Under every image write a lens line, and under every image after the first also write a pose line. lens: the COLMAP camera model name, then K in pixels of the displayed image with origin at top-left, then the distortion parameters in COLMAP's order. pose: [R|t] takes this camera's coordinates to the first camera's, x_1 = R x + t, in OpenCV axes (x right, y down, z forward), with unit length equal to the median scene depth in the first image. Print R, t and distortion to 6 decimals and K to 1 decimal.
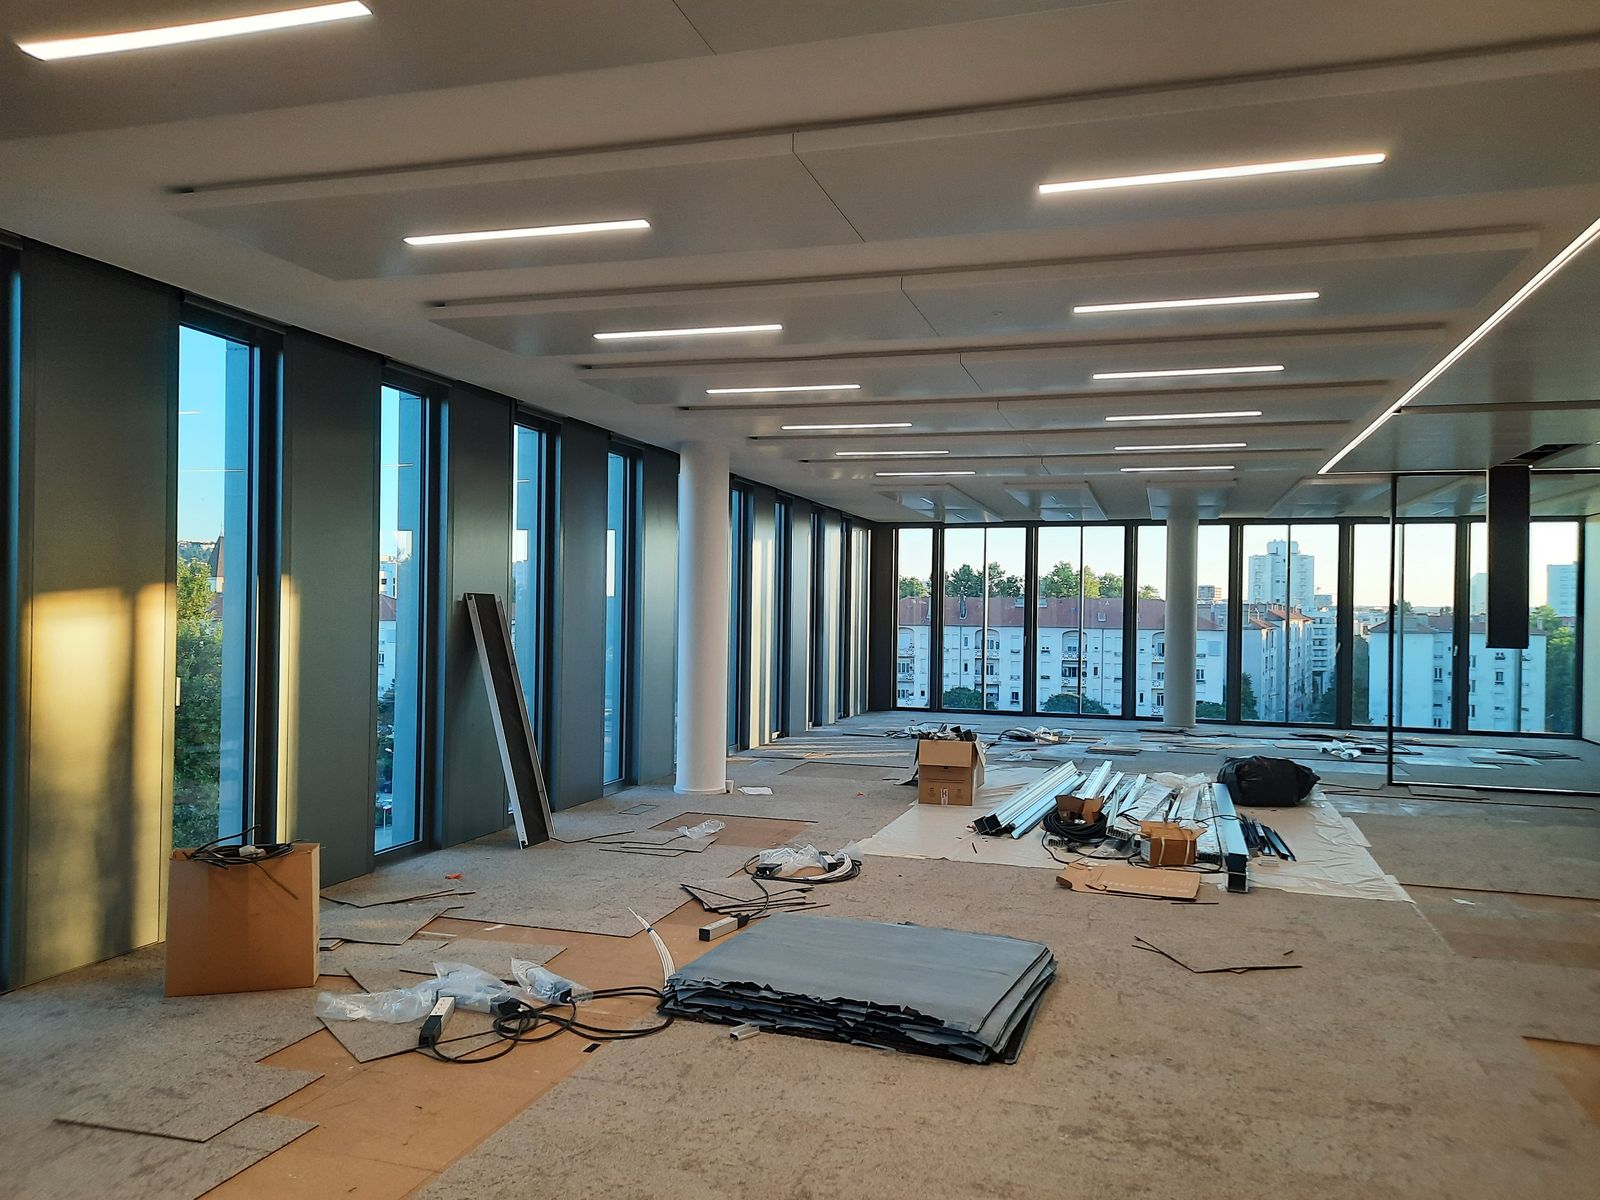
lens RADIAL K [[1203.8, 0, 800.0], [0, 1203.8, 600.0], [0, 0, 1]] dist [-0.003713, -0.004582]
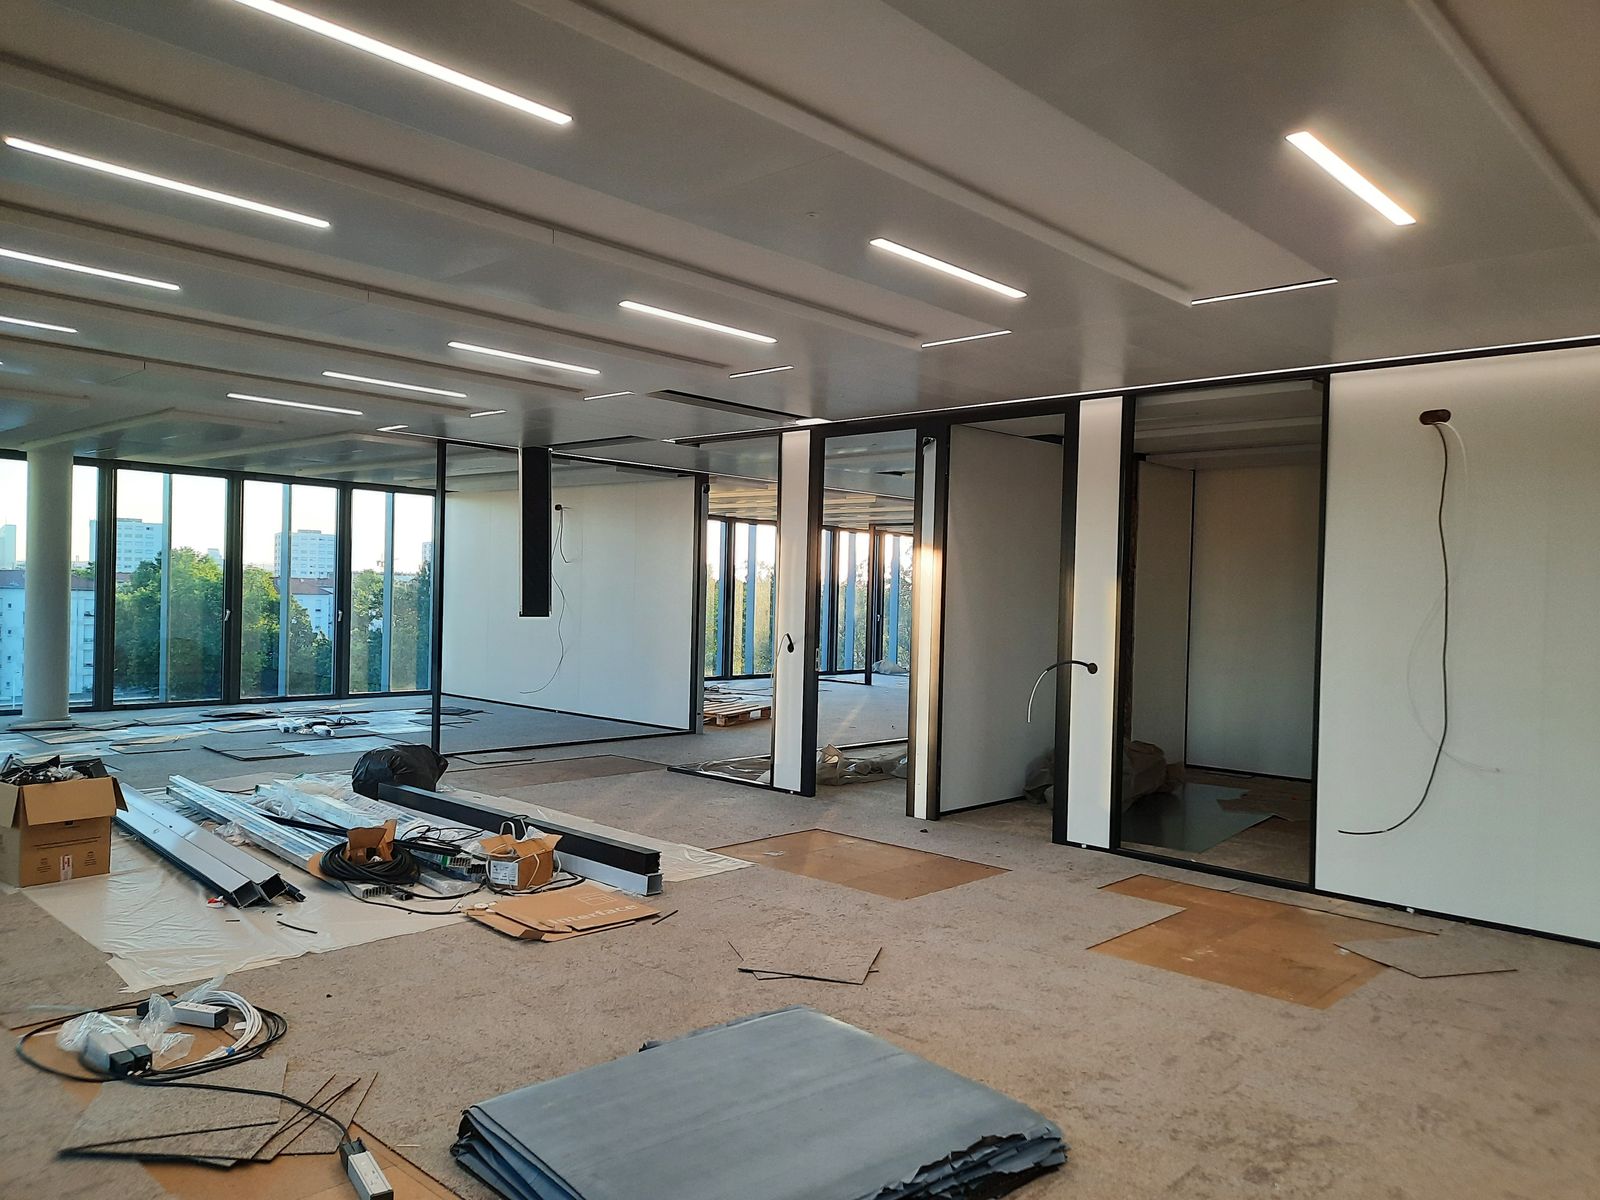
lens RADIAL K [[1158.9, 0, 800.0], [0, 1158.9, 600.0], [0, 0, 1]] dist [0.025598, -0.007622]
pose [[0.434134, -0.023783, 0.900534, -0.472783], [-0.021072, 0.999110, 0.036545, -0.031020], [-0.900602, -0.034842, 0.433246, 0.574815]]
